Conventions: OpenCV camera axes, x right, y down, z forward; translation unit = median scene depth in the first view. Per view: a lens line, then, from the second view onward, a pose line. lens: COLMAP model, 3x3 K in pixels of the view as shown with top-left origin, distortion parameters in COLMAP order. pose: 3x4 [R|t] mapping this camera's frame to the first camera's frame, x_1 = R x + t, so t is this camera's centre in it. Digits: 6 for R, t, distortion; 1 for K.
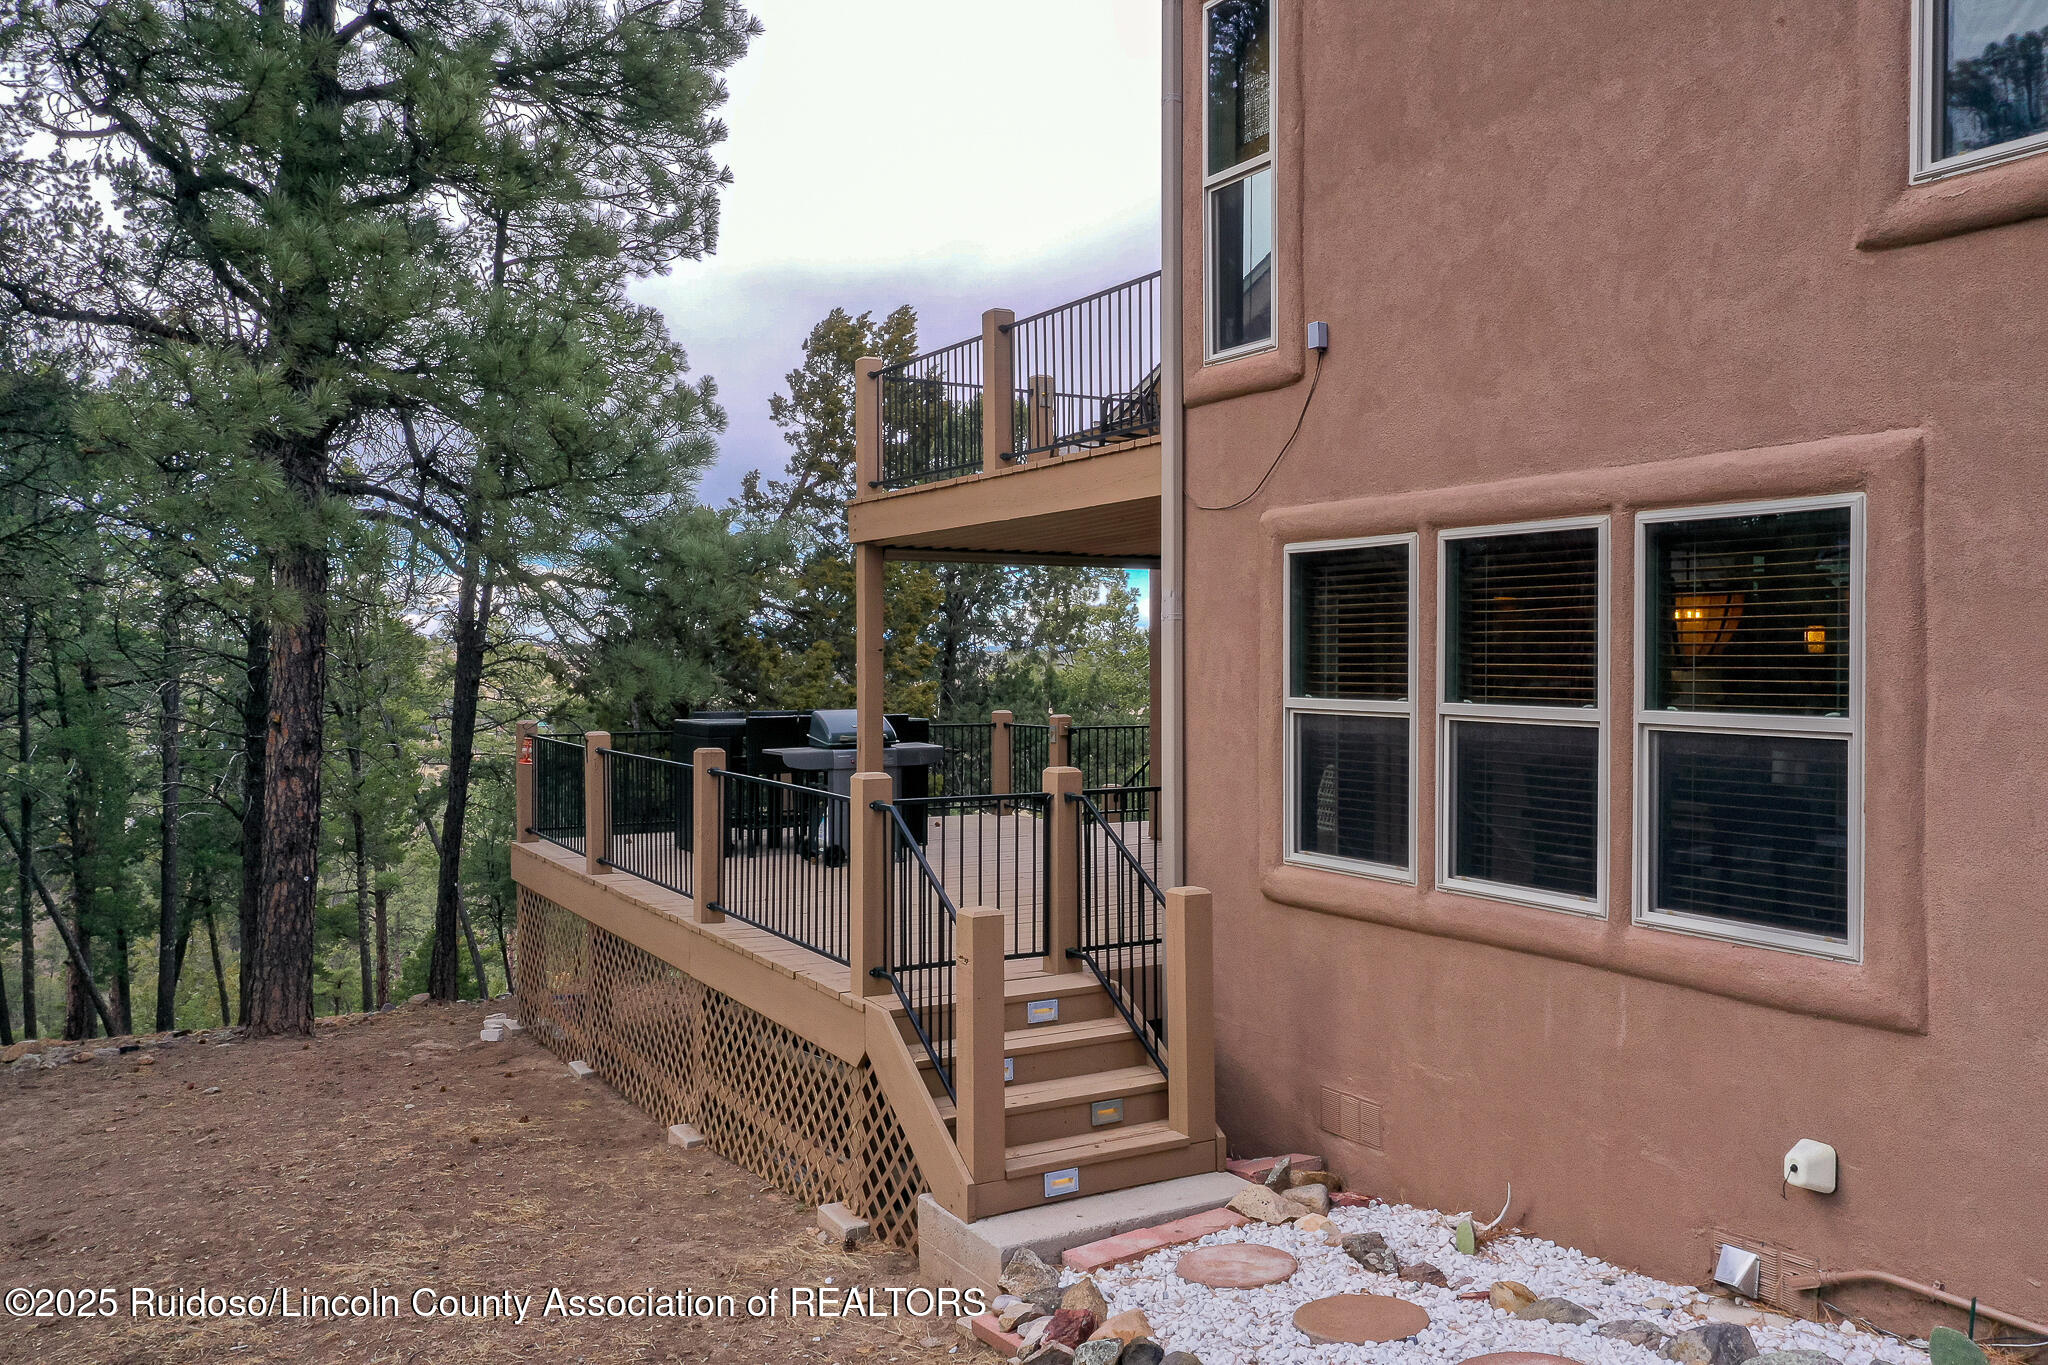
lens RADIAL K [[1624.8, 0, 1017.7], [0, 1624.8, 682.6], [0, 0, 1]] dist [0.001441, -0.002090]
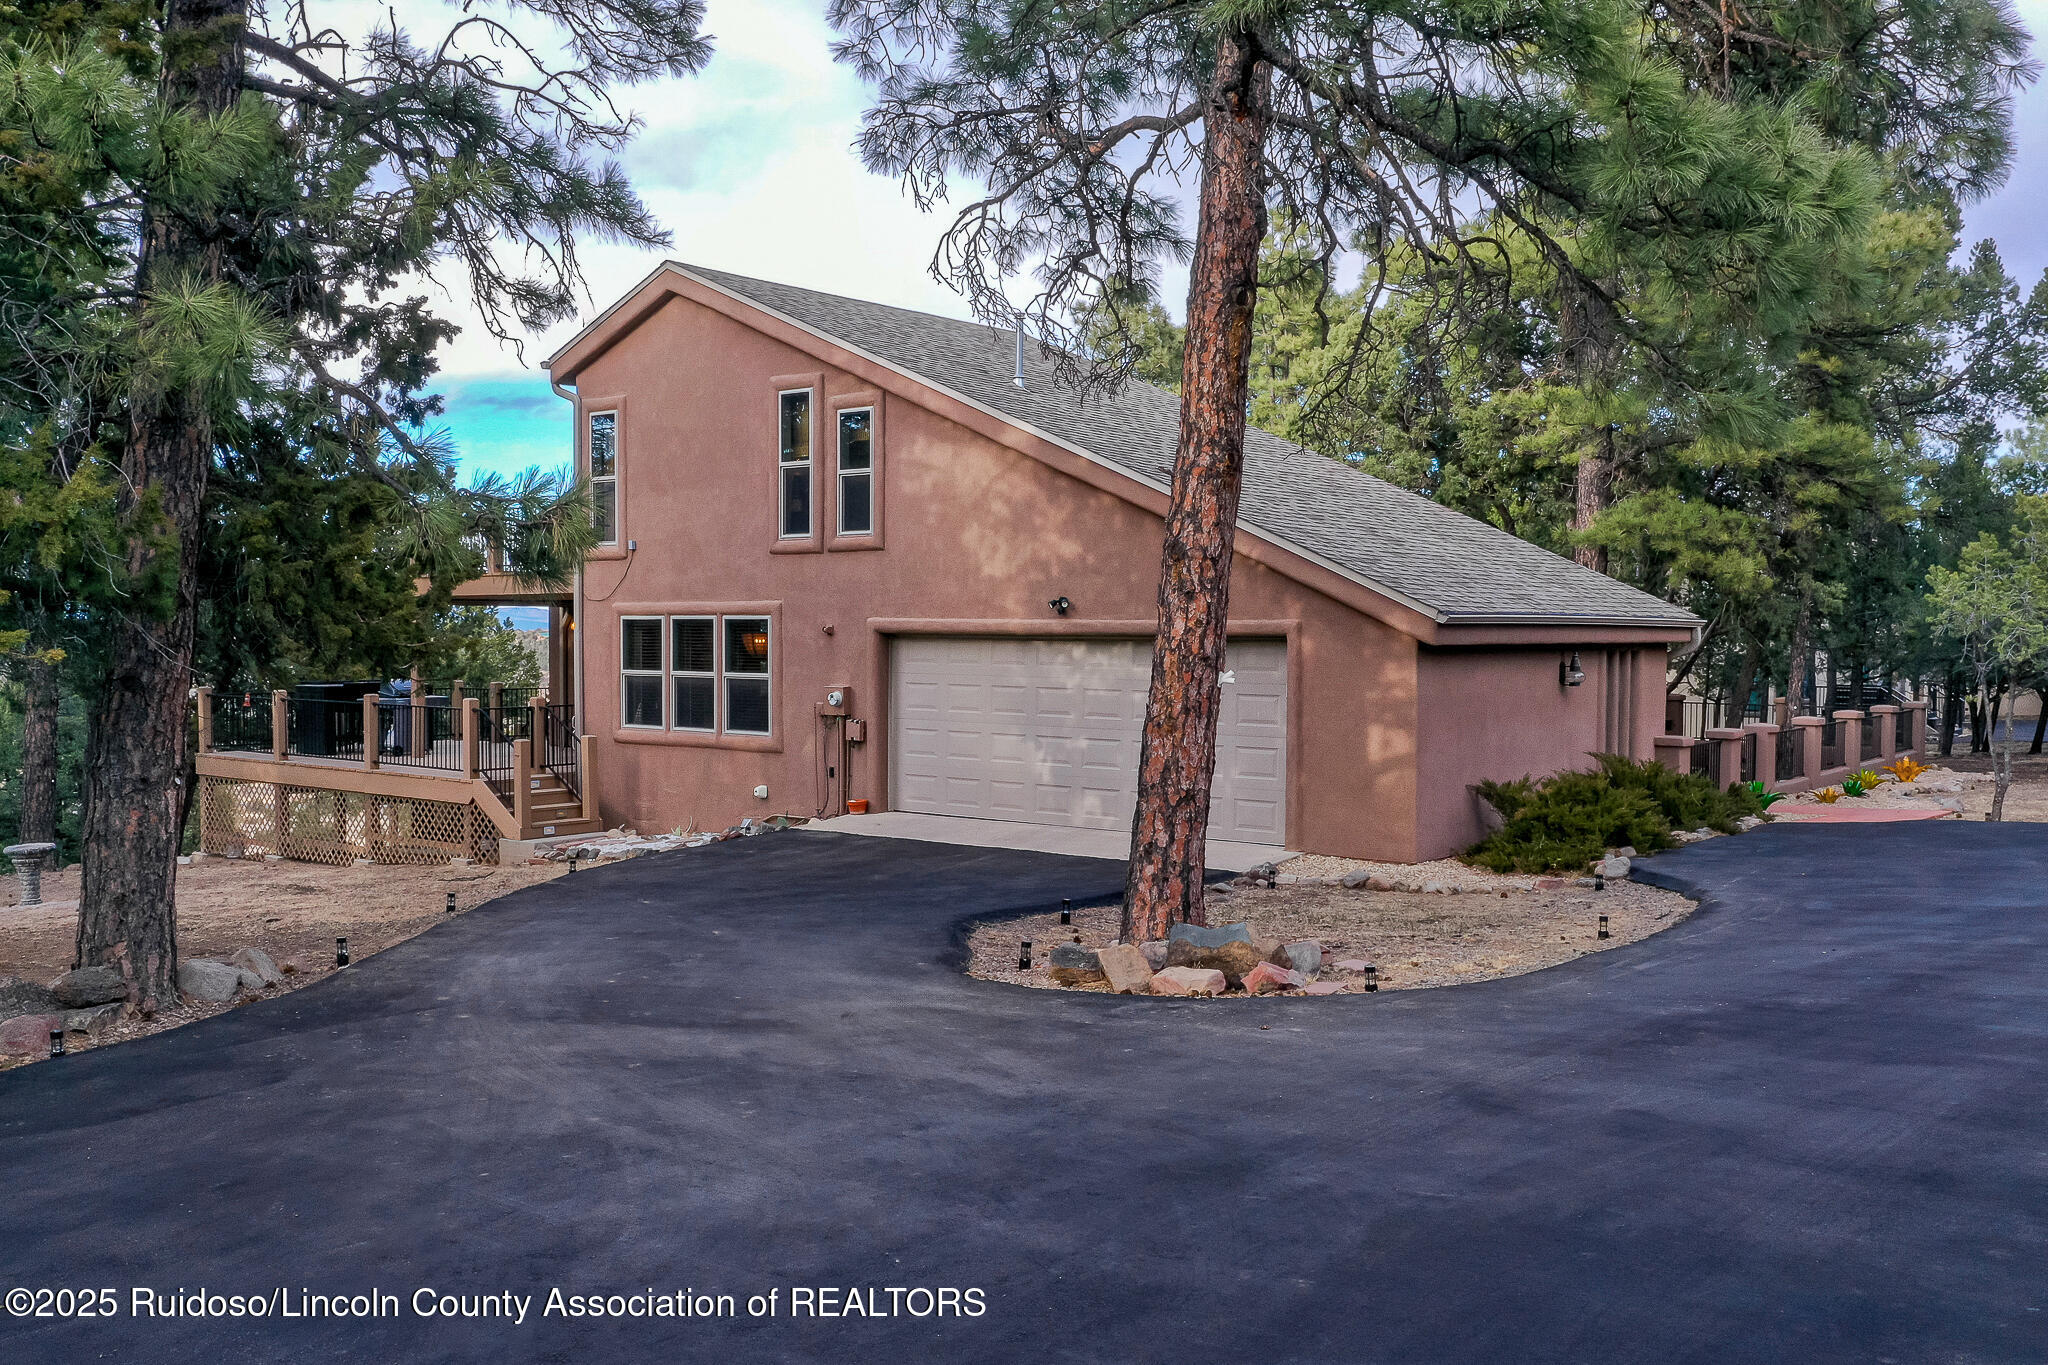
lens RADIAL K [[1848.5, 0, 1027.0], [0, 1848.5, 728.9], [0, 0, 1]] dist [-0.090353, 0.001817]
pose [[0.927139, -0.015330, 0.374404, -0.380569], [0.001372, 0.999295, 0.037518, -0.007574], [-0.374715, -0.034271, 0.926506, -2.230099]]
